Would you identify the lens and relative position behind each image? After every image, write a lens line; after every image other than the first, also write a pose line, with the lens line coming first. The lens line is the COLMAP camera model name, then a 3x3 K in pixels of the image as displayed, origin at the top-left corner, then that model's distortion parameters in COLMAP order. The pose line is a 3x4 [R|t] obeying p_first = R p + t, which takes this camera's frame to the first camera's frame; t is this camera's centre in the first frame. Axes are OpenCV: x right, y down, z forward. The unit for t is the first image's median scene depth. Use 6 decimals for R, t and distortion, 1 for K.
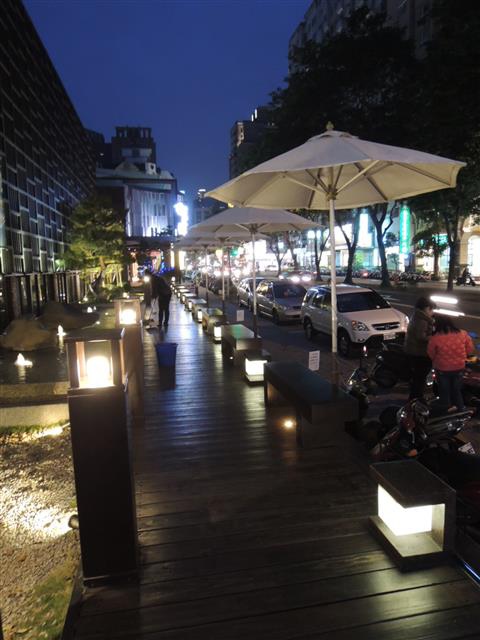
lens RADIAL K [[458.2, 0, 242.2], [0, 458.2, 319.3], [0, 0, 1]] dist [-0.011886, -0.015623]
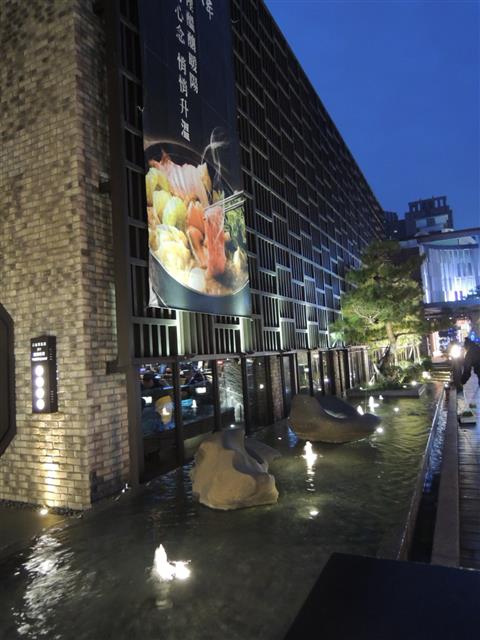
lens RADIAL K [[458.2, 0, 242.5], [0, 458.2, 318.8], [0, 0, 1]] dist [-0.011886, -0.015623]
pose [[0.808484, -0.074908, -0.583732, -0.062833], [-0.022158, 0.987289, -0.157384, -0.023876], [0.588101, 0.140177, 0.796547, 0.250752]]
